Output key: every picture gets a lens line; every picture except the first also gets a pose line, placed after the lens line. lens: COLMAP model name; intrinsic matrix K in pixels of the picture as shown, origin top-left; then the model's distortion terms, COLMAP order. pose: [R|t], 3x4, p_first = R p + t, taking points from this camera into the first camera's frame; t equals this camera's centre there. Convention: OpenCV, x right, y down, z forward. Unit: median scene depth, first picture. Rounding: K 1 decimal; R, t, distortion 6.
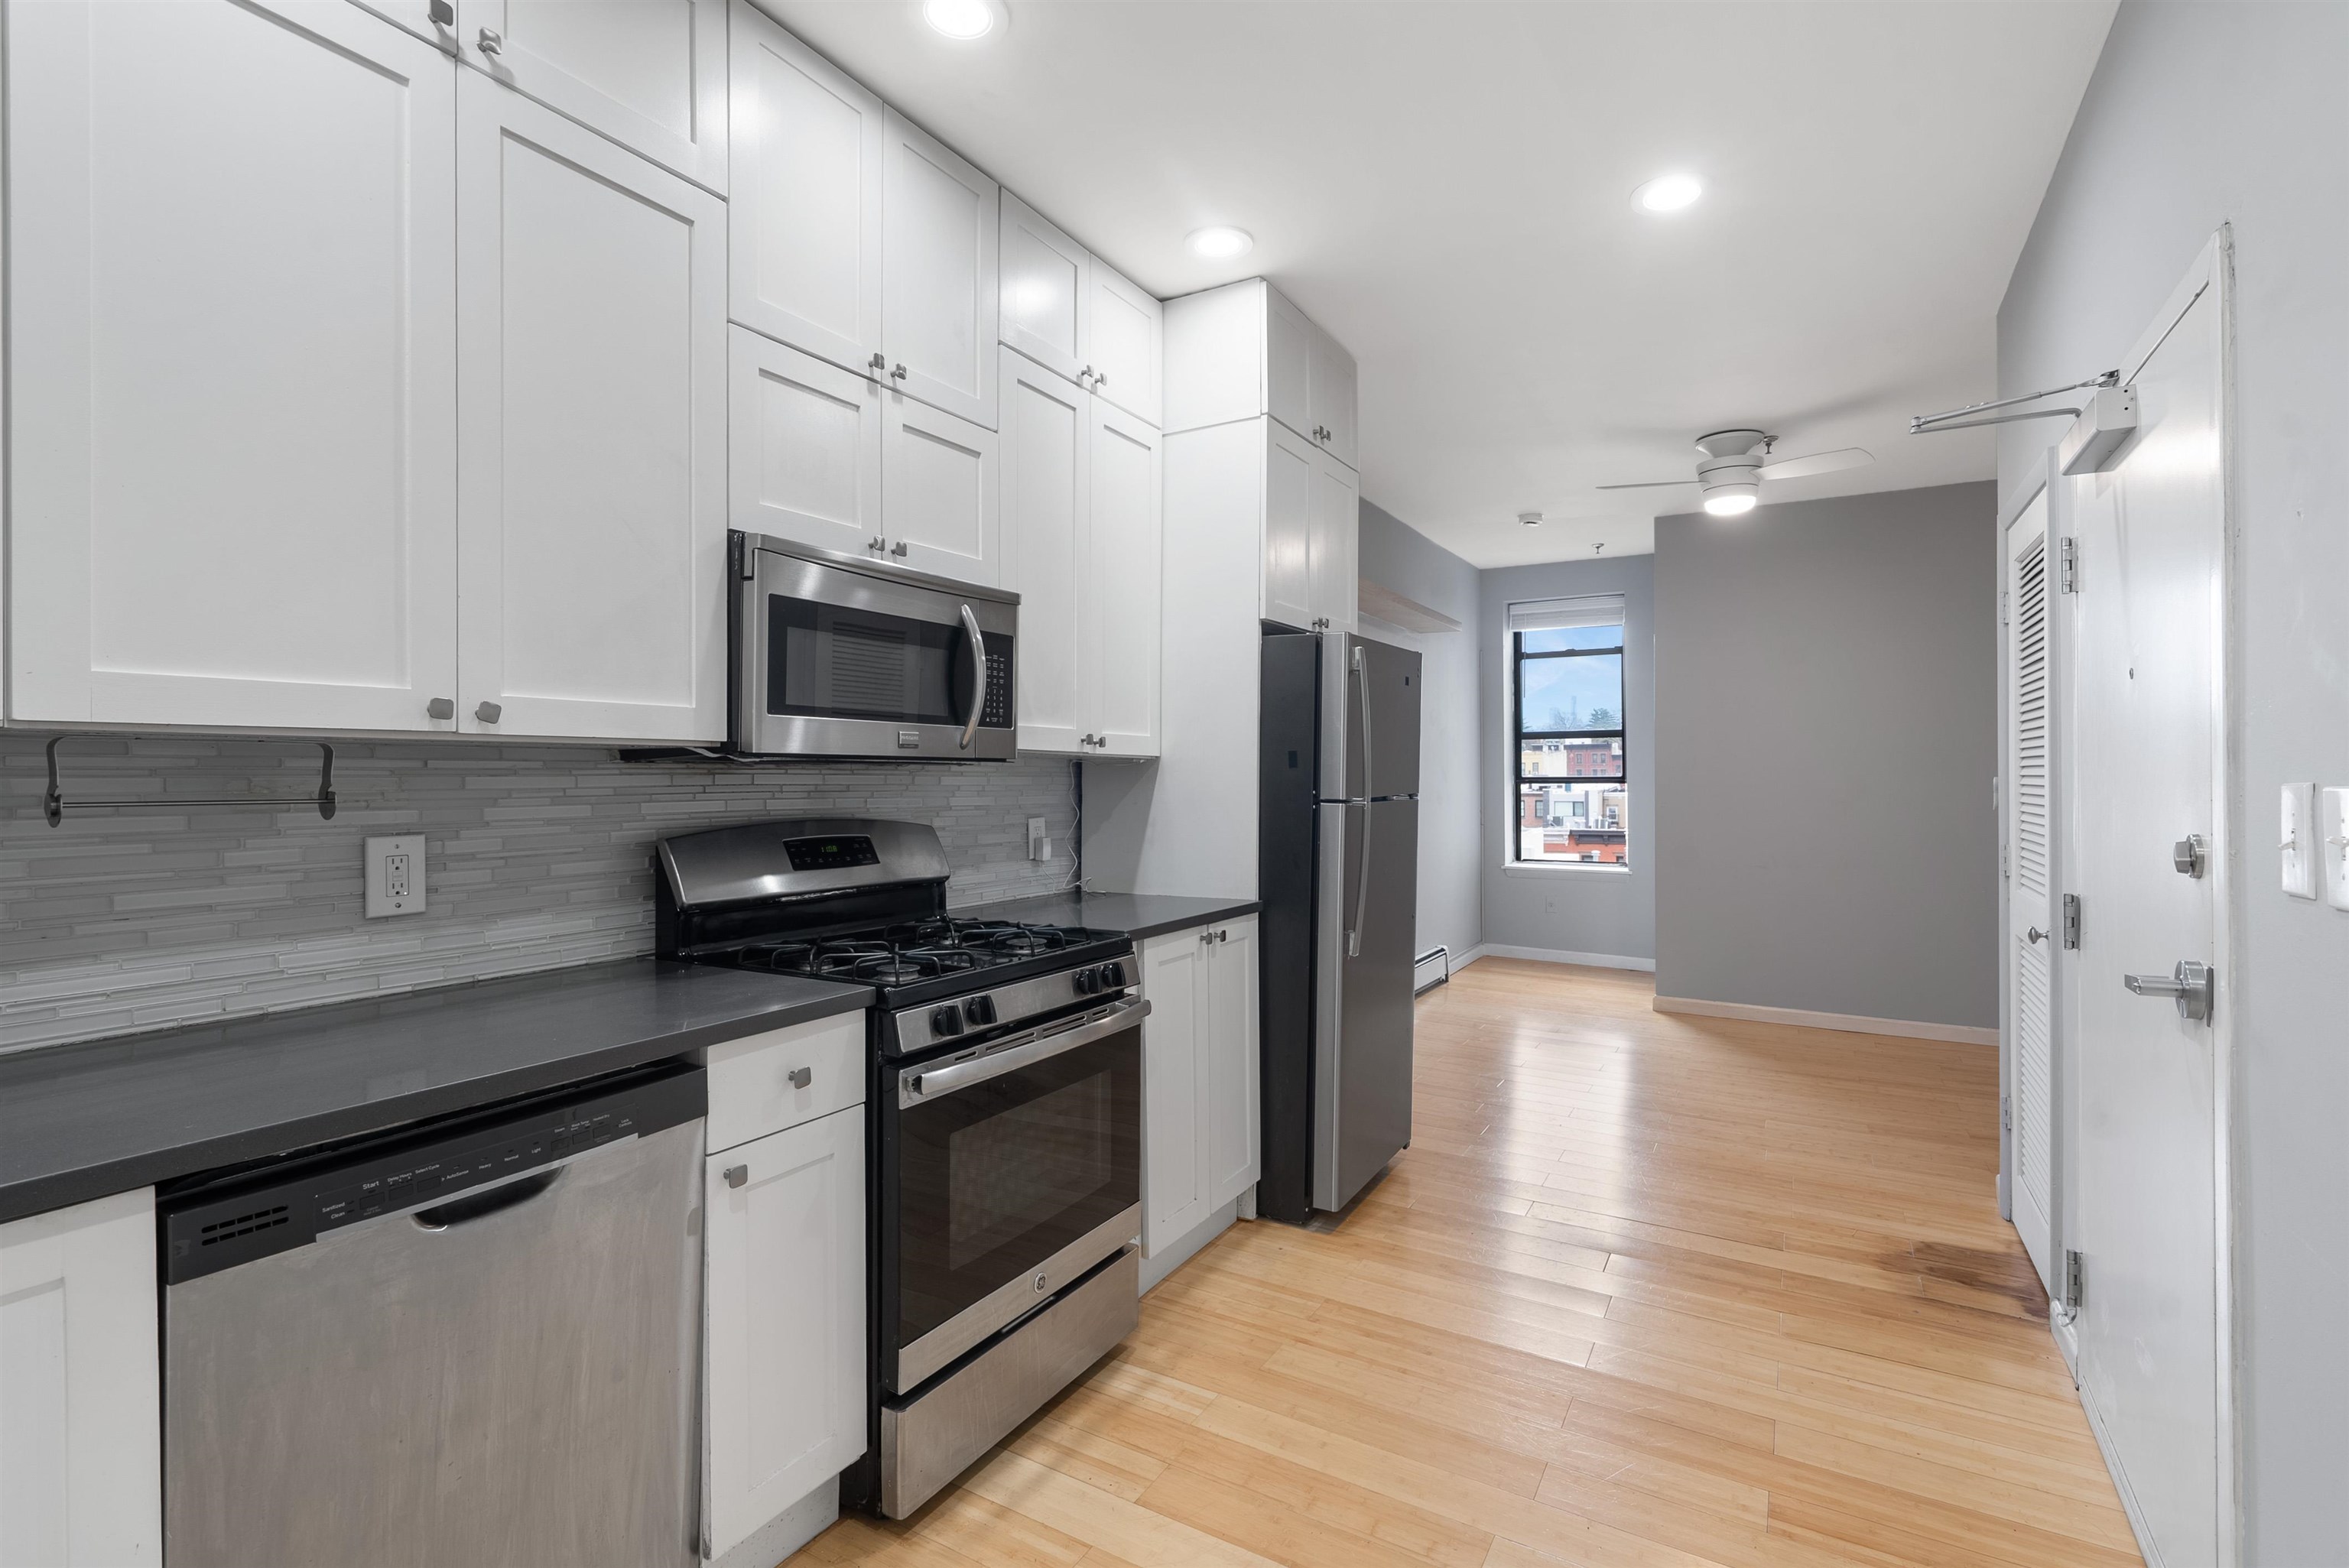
lens RADIAL K [[1096.8, 0, 1183.2], [0, 1096.8, 775.1], [0, 0, 1]] dist [-0.003401, 0.004713]
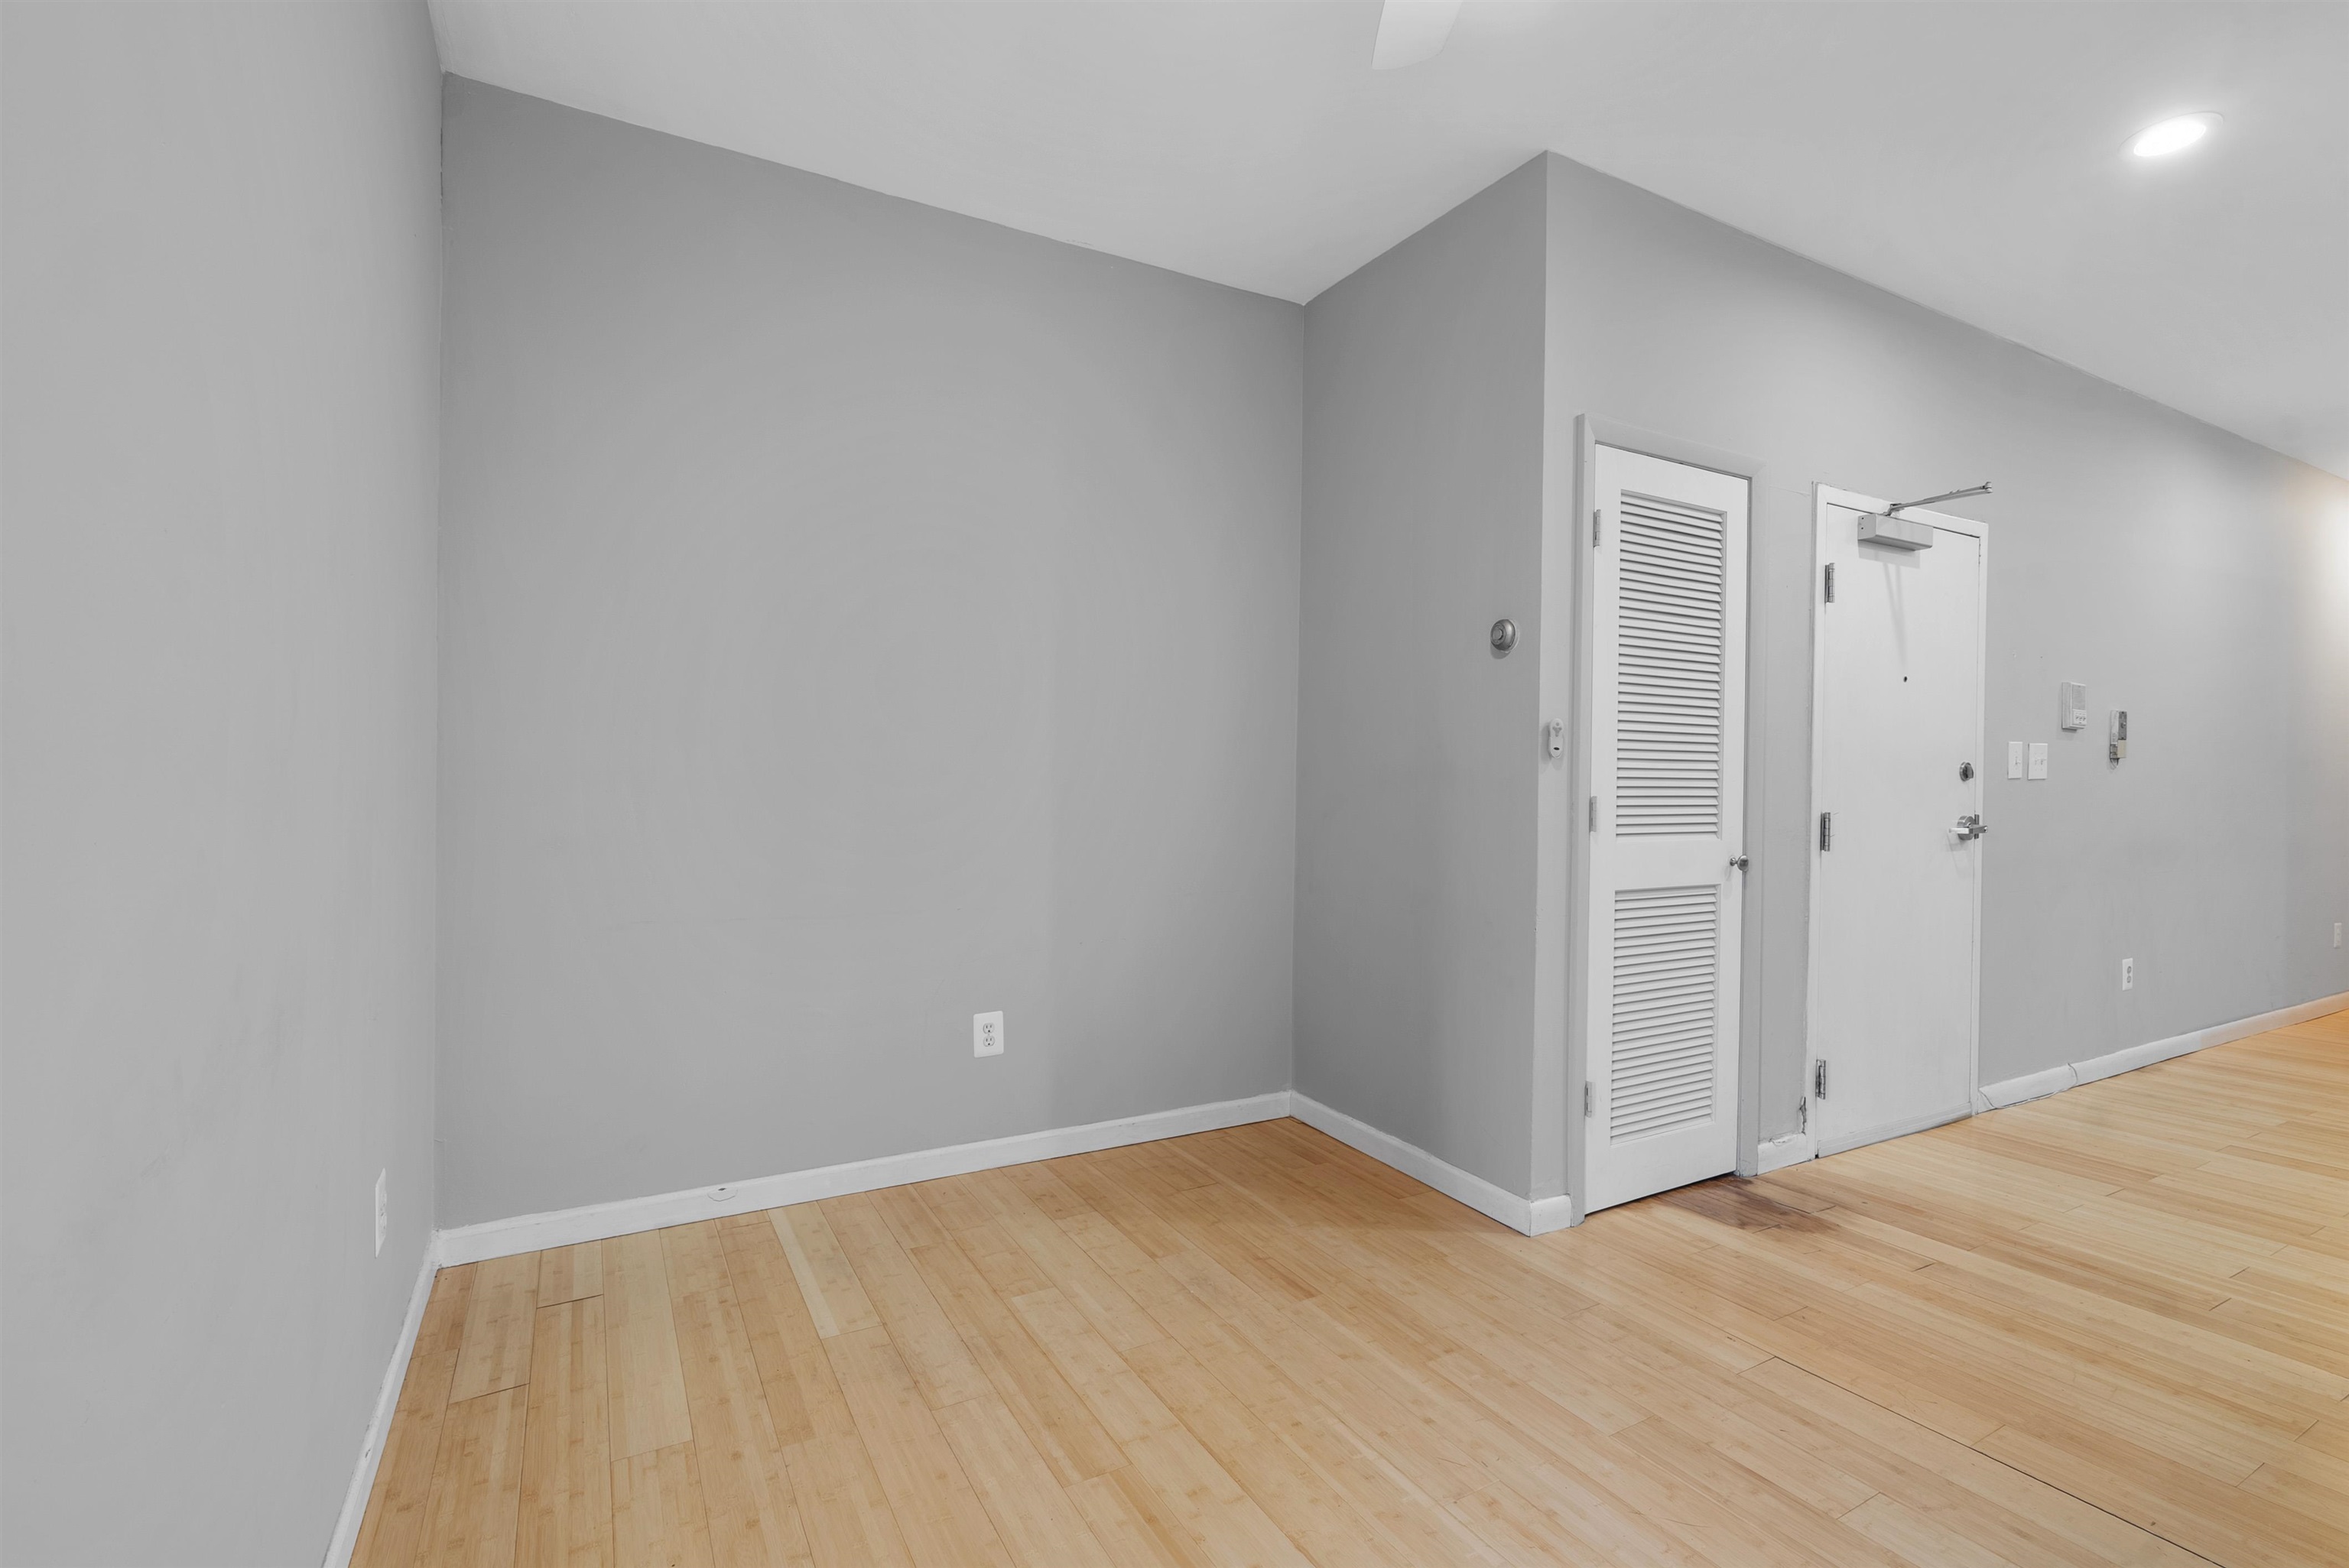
lens RADIAL K [[1062.2, 0, 1178.4], [0, 1062.2, 779.2], [0, 0, 1]] dist [-0.008496, 0.004367]
pose [[-0.854951, -0.010283, 0.518607, 0.791640], [-0.009531, 0.999946, 0.004114, 0.065886], [-0.518622, -0.001426, -0.855003, 2.548954]]
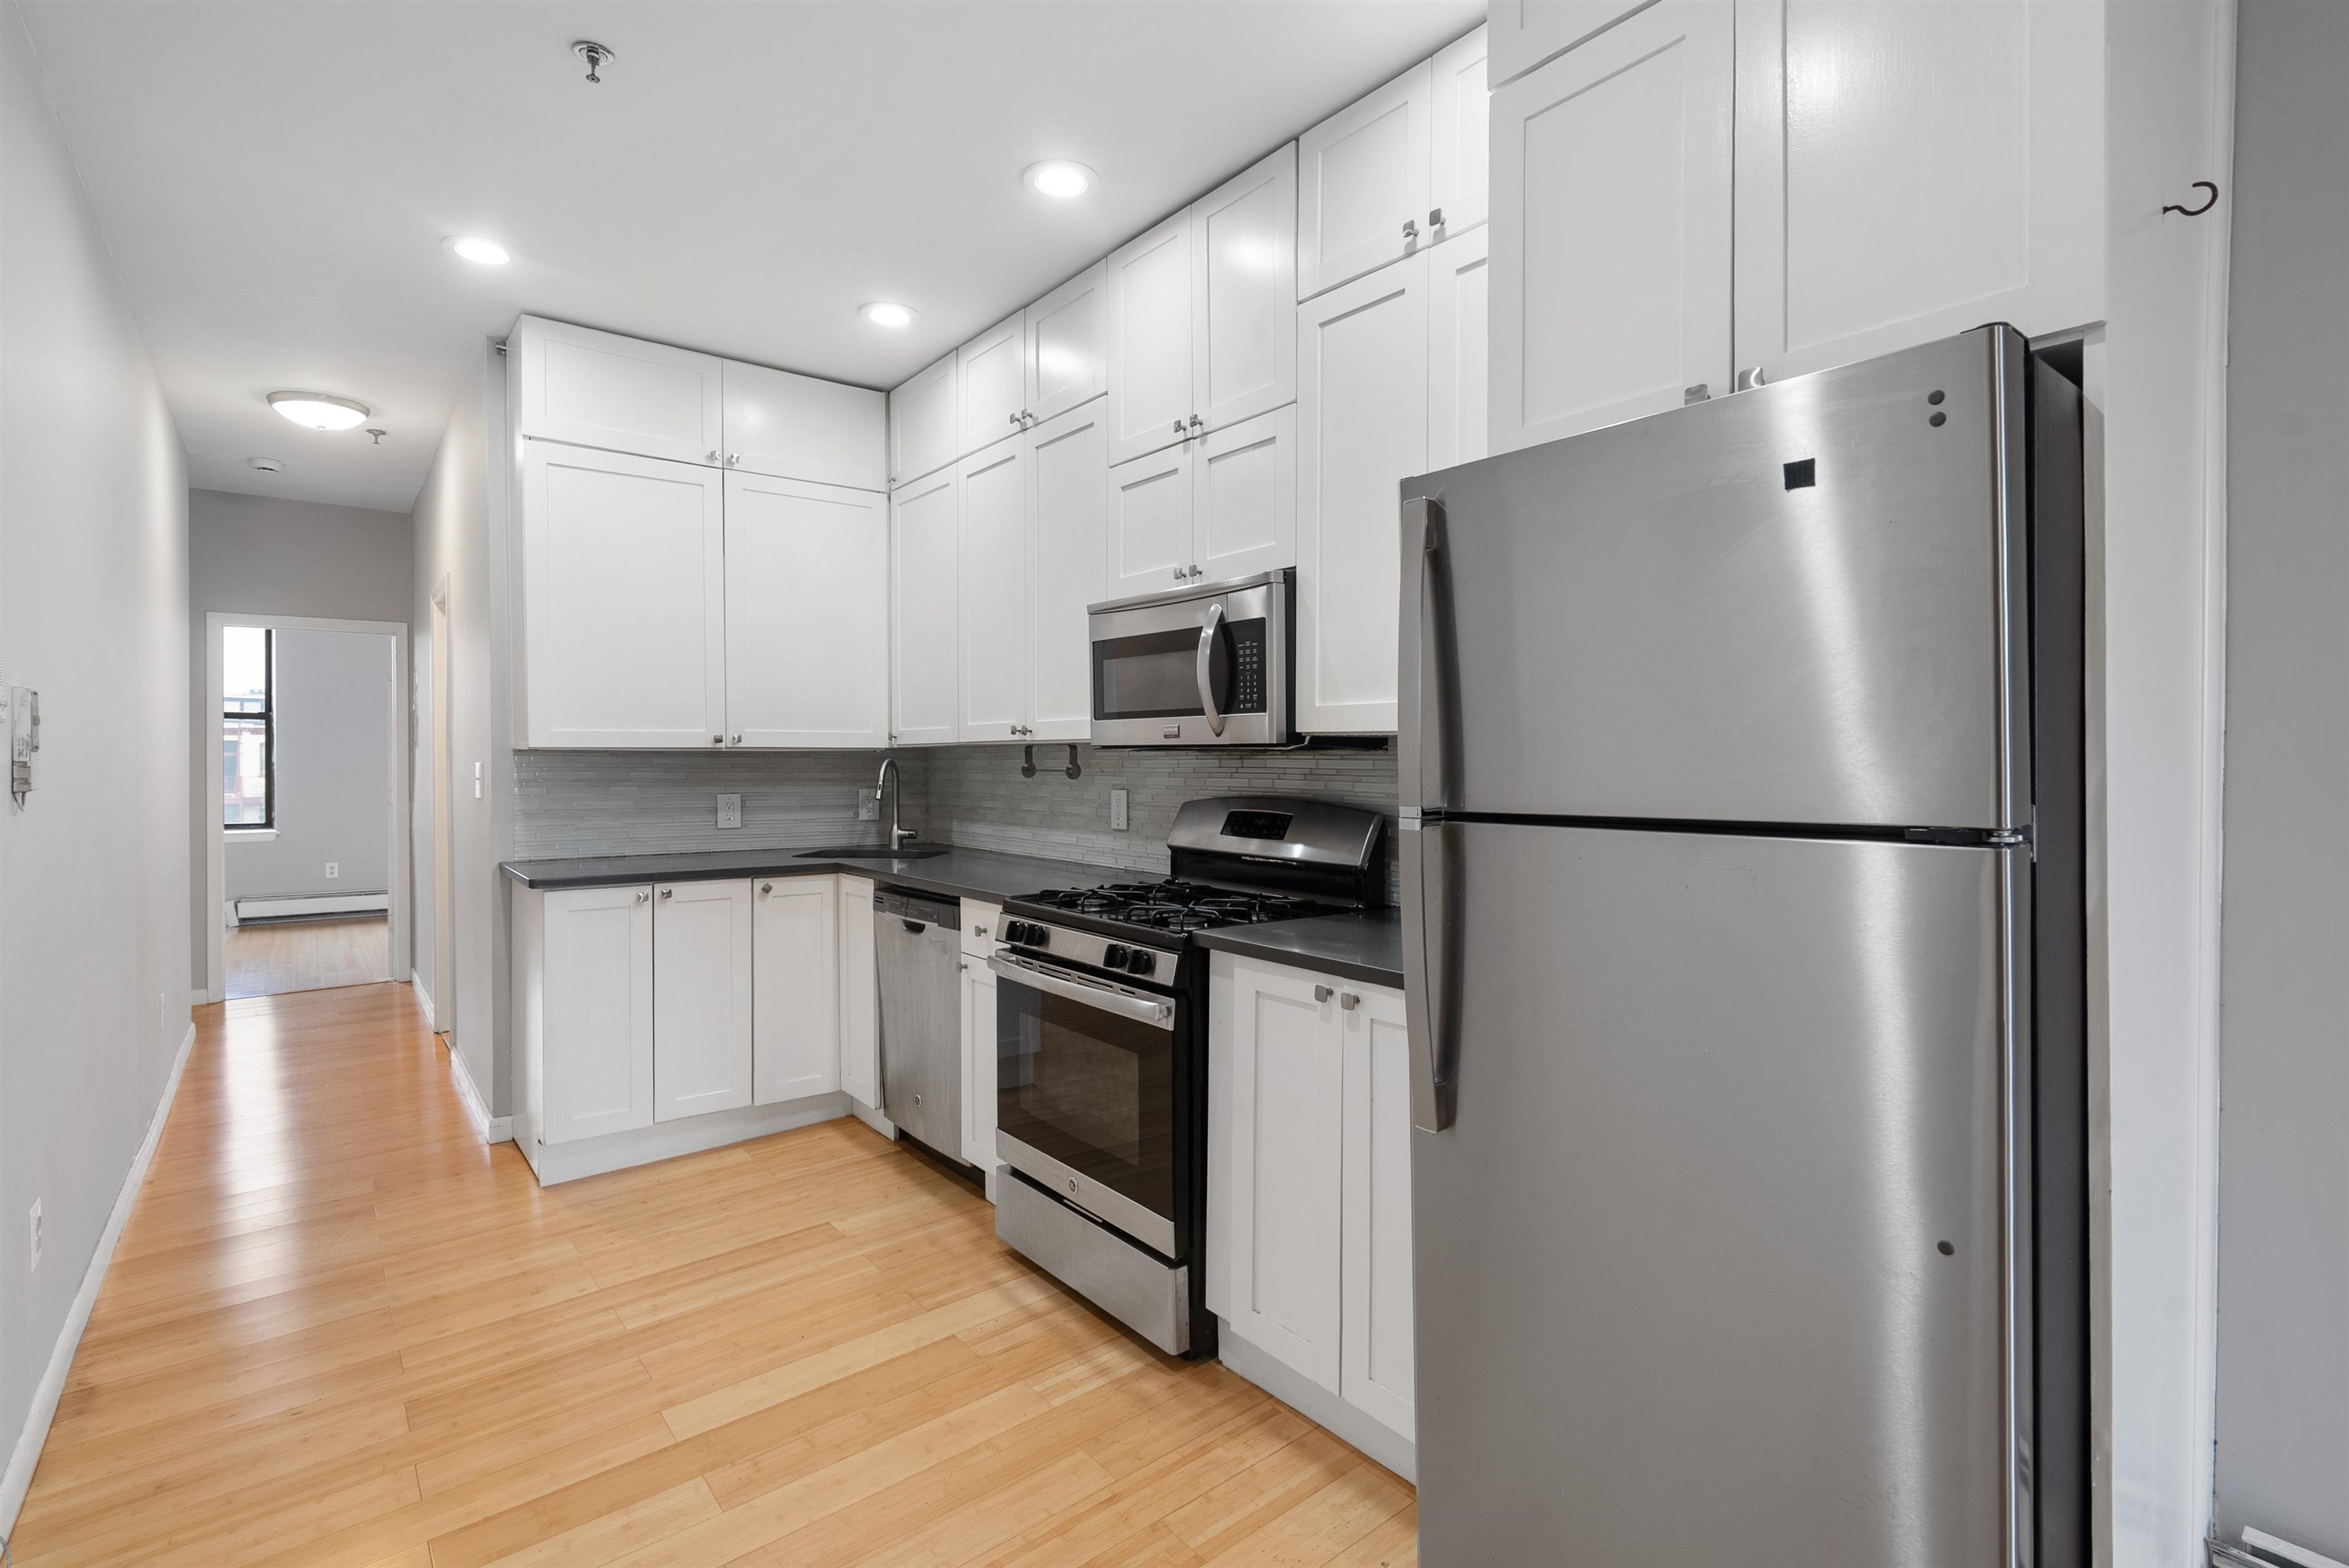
lens RADIAL K [[1093.7, 0, 1181.7], [0, 1093.7, 776.6], [0, 0, 1]] dist [-0.001601, 0.001011]
pose [[-0.362974, 0.015933, -0.931663, 0.830900], [0.000215, 0.999855, 0.017016, -0.002148], [0.931799, 0.005976, -0.362925, 1.376933]]
